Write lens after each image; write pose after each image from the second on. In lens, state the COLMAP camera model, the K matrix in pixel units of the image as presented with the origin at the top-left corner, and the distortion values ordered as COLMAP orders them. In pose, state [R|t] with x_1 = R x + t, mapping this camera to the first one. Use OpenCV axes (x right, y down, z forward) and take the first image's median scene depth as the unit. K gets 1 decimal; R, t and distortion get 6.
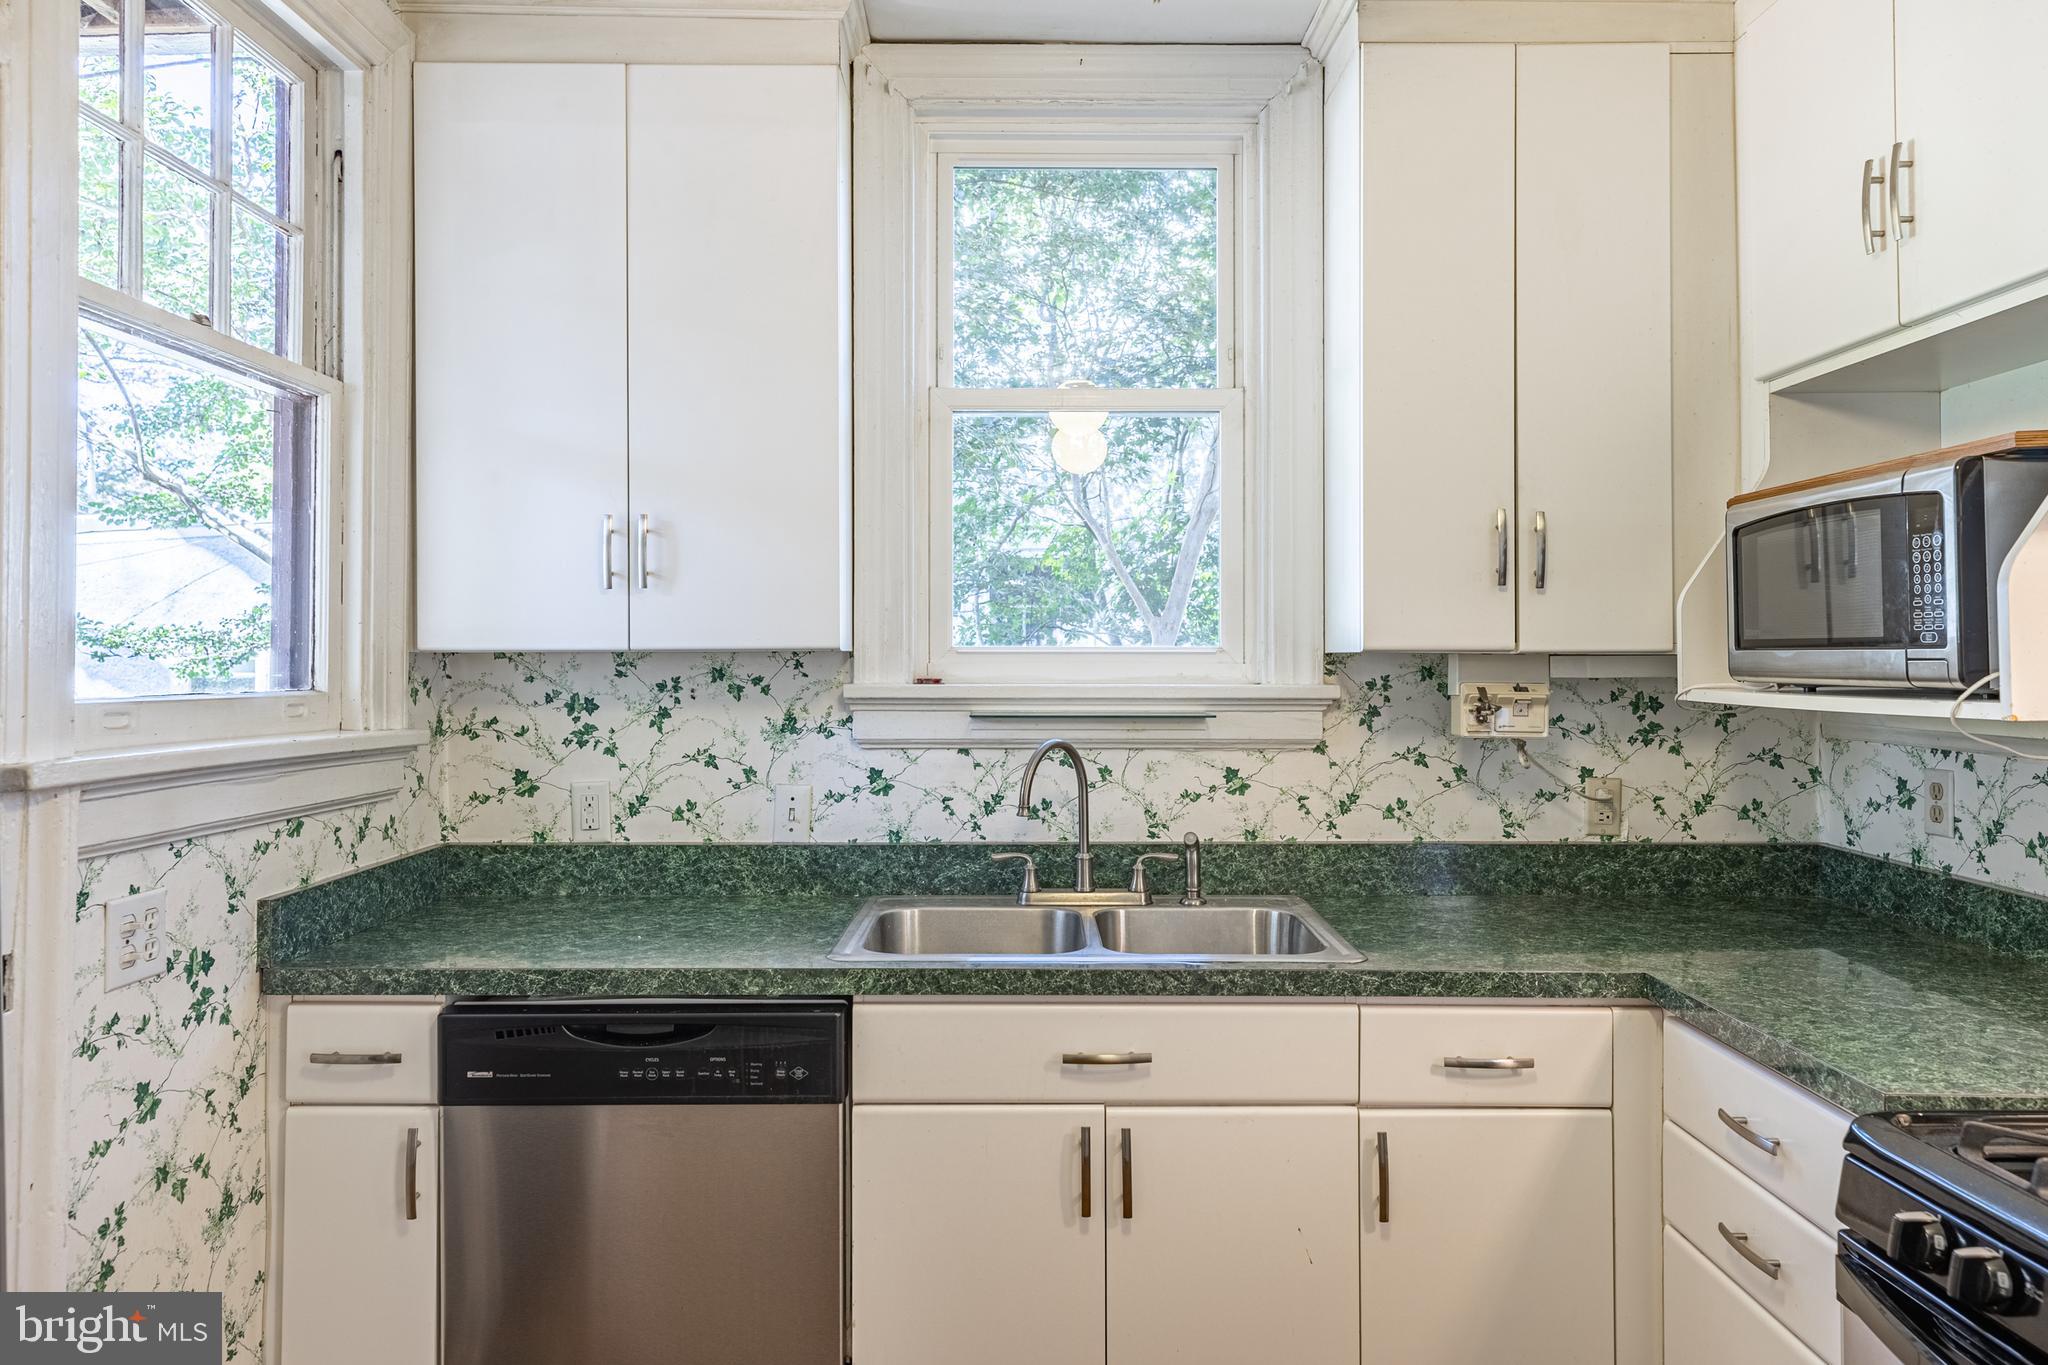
lens RADIAL K [[1363.3, 0, 1022.1], [0, 1363.3, 648.5], [0, 0, 1]] dist [0.002802, 0.010758]
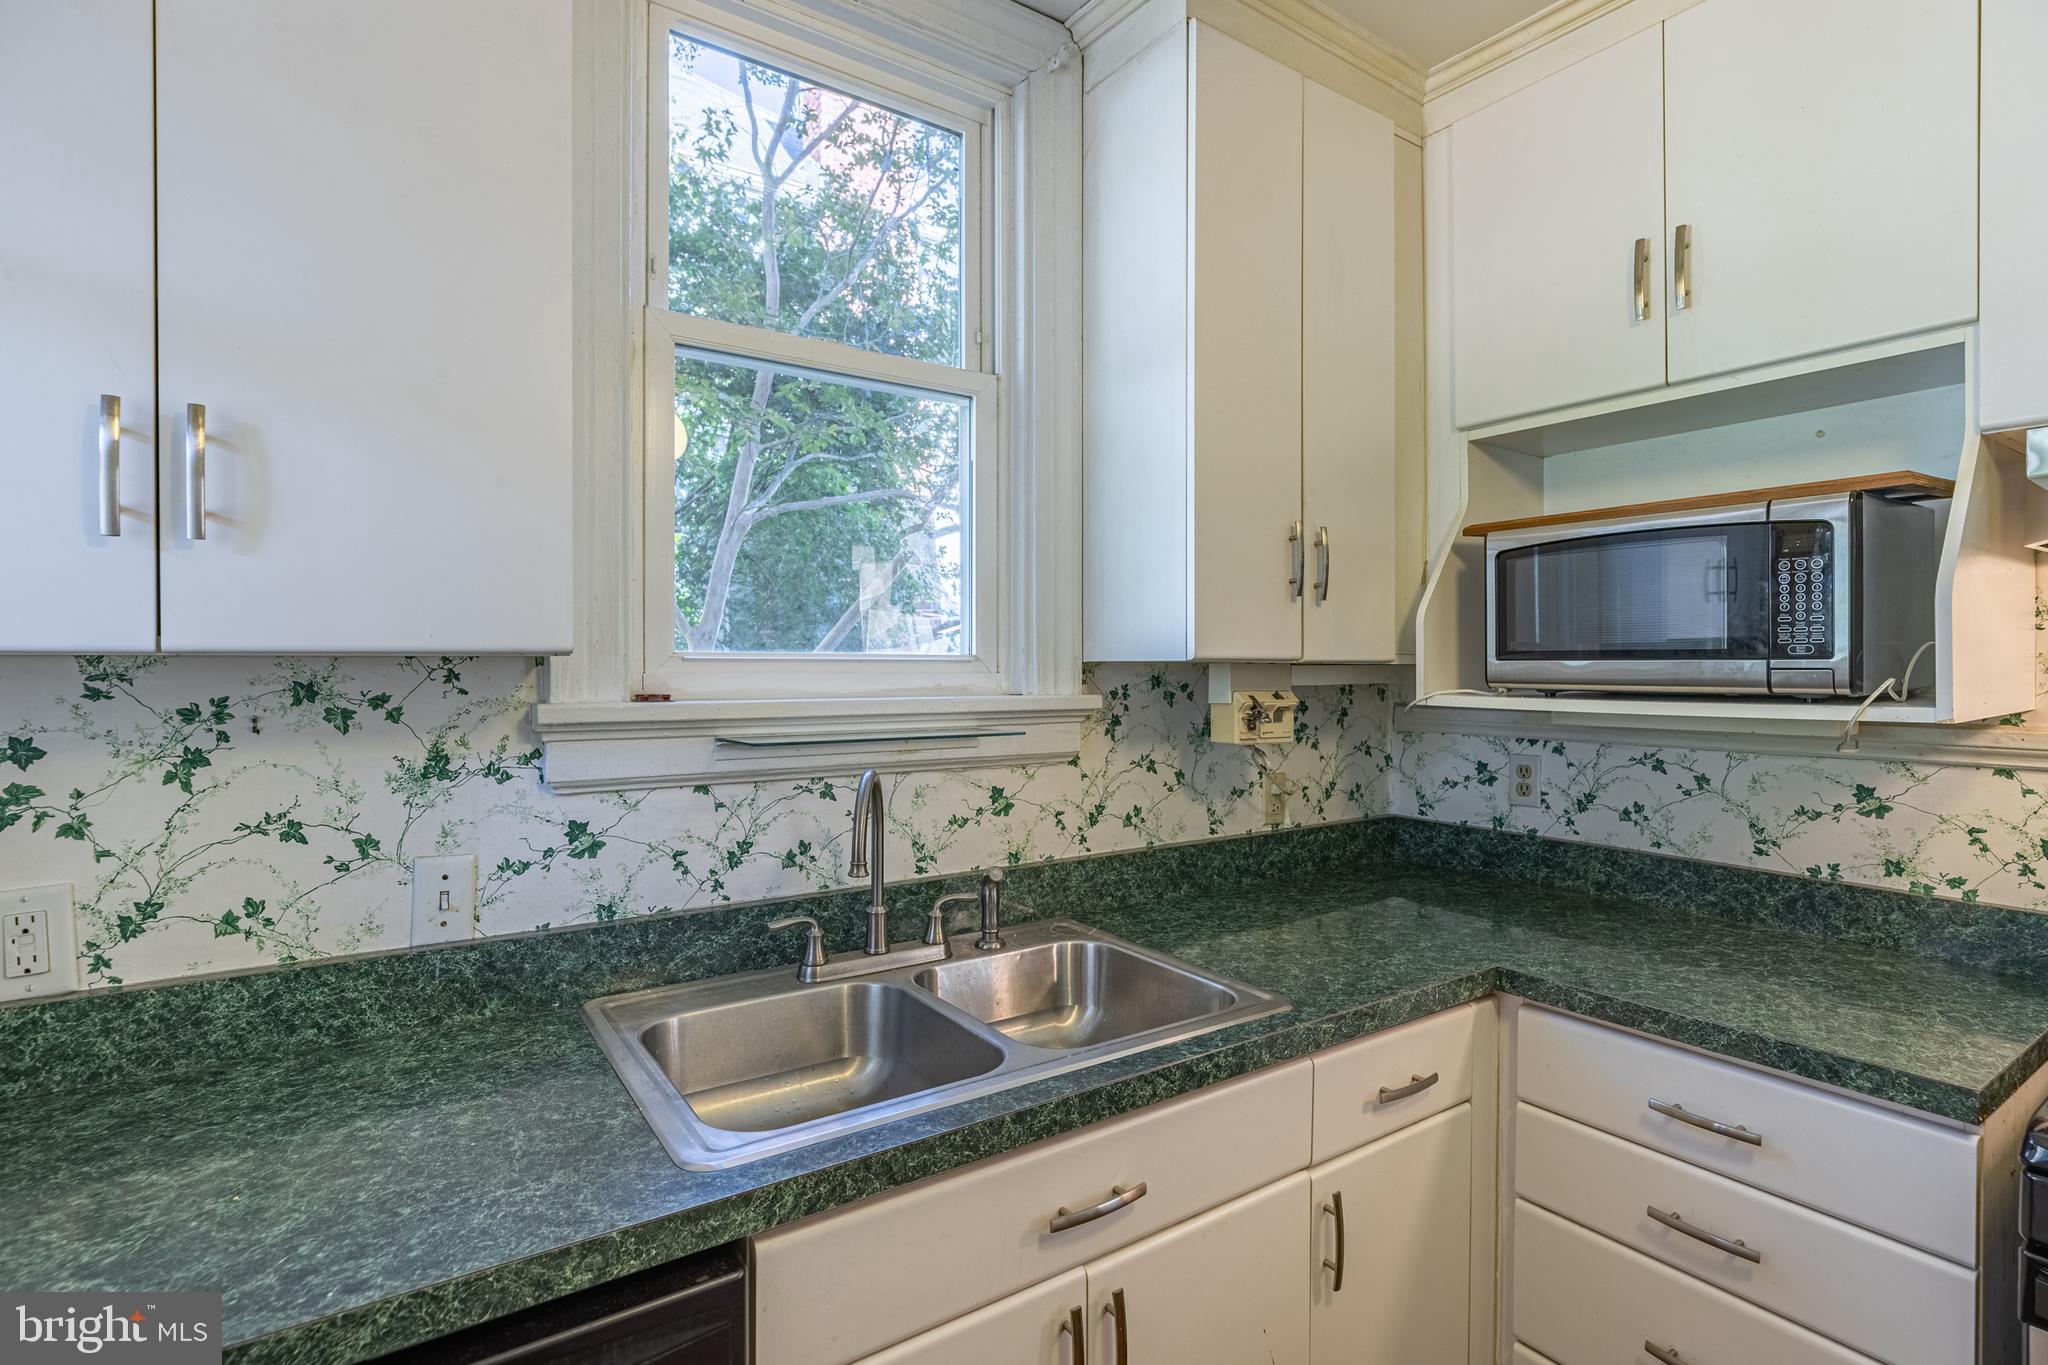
lens RADIAL K [[988.8, 0, 1029.2], [0, 988.8, 673.9], [0, 0, 1]] dist [-0.018602, 0.005515]
pose [[0.822789, -0.002898, 0.568340, -0.216001], [-0.004577, 0.999921, 0.011726, 0.003871], [-0.568328, -0.012250, 0.822711, 0.463880]]
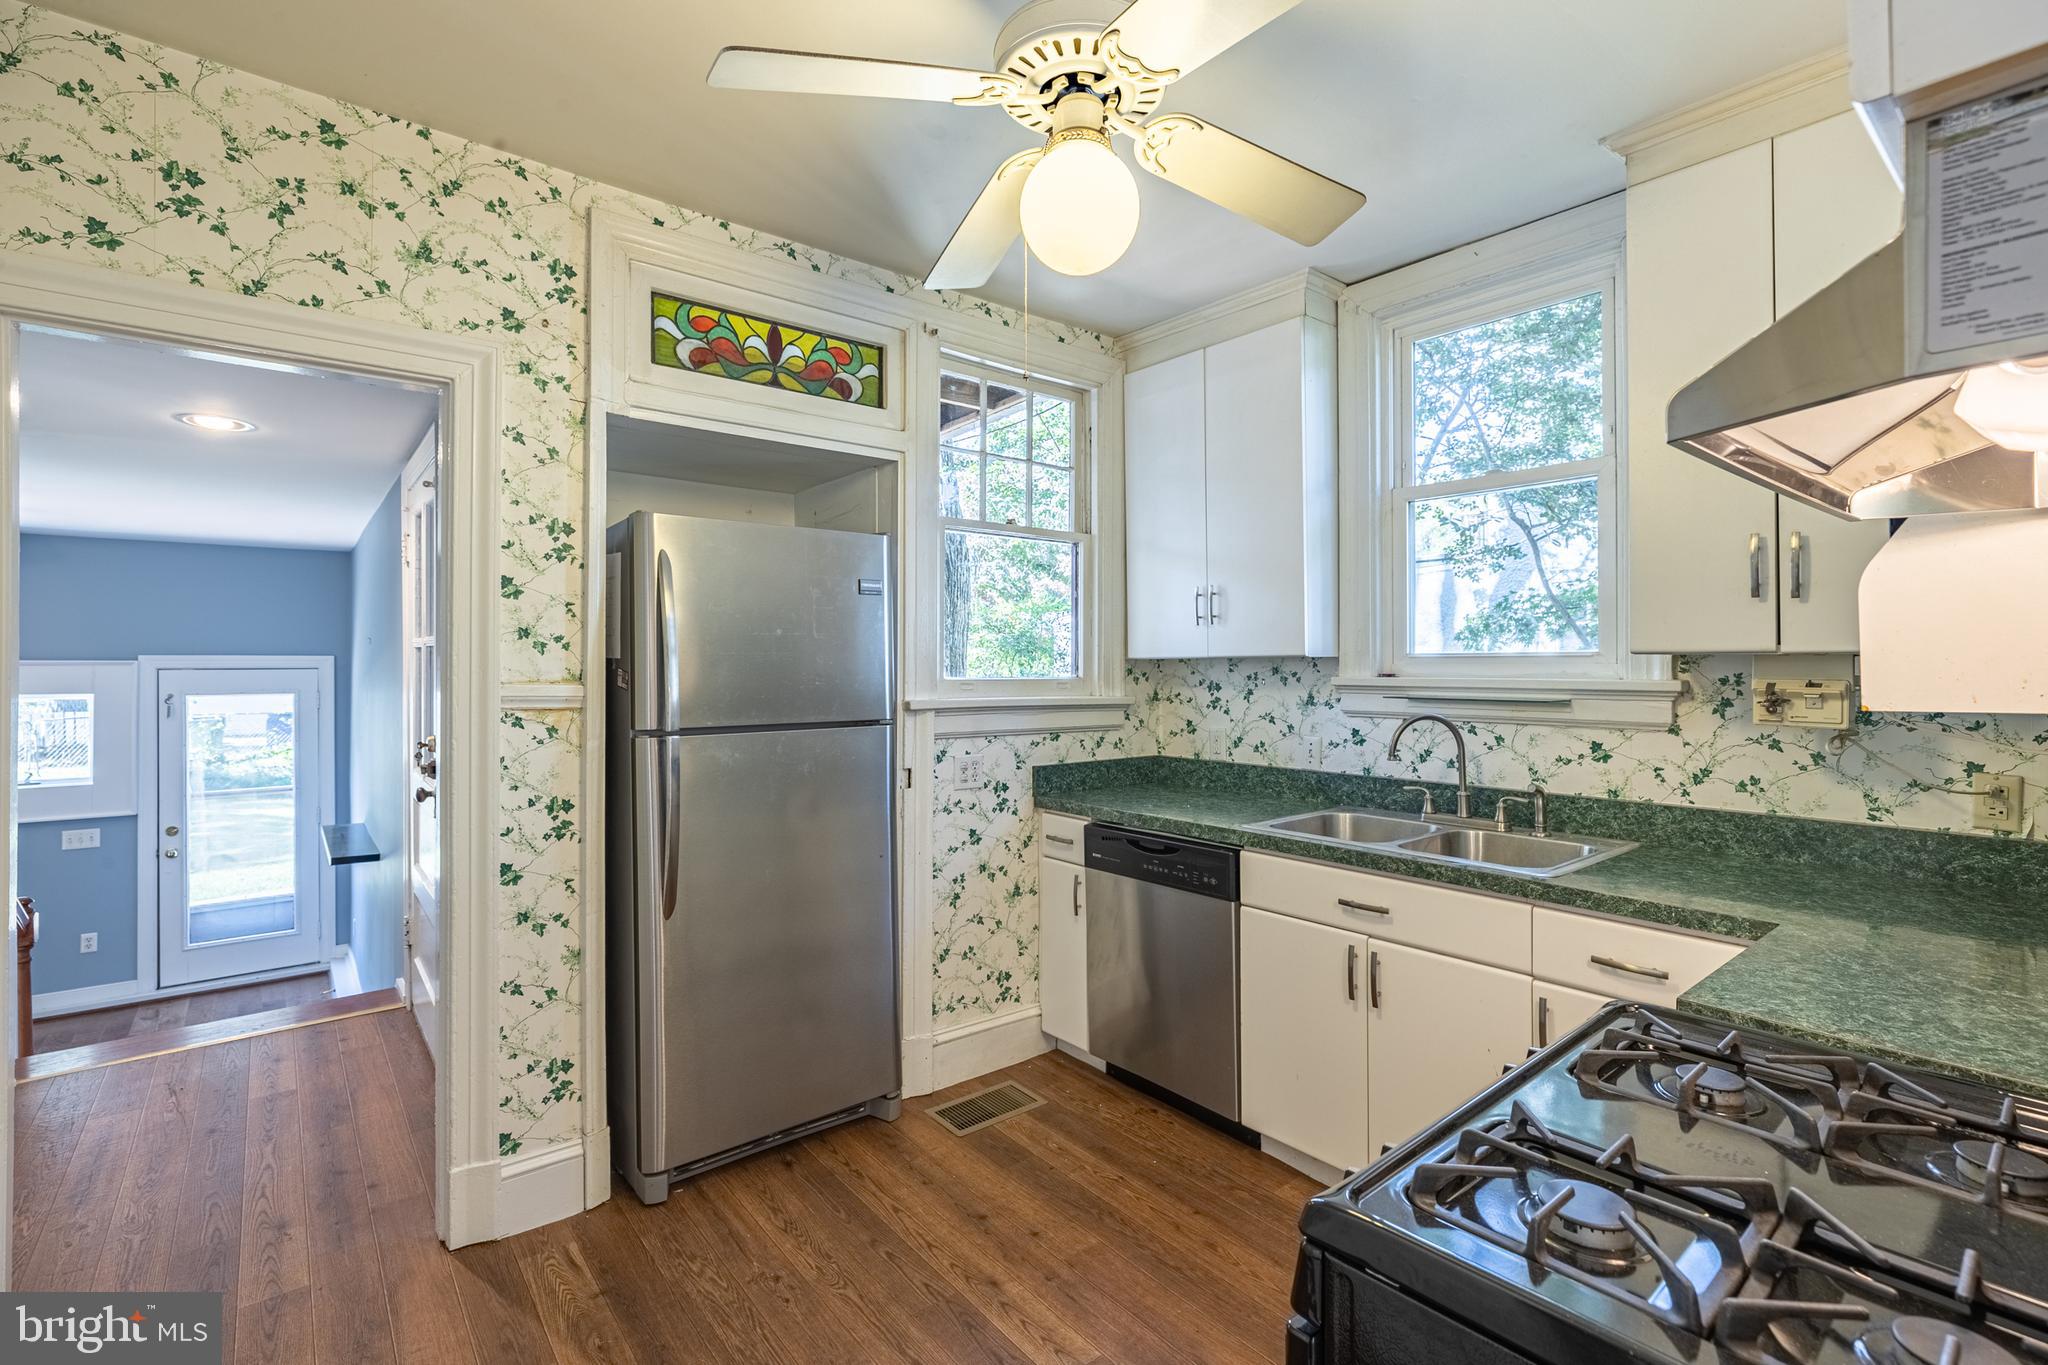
lens RADIAL K [[930.6, 0, 1023.8], [0, 930.6, 659.3], [0, 0, 1]] dist [-0.006374, 0.003269]
pose [[0.630115, -0.006292, -0.776476, 0.531915], [0.008784, 0.999961, -0.000975, 0.002688], [0.776452, -0.006206, 0.630146, -0.009641]]
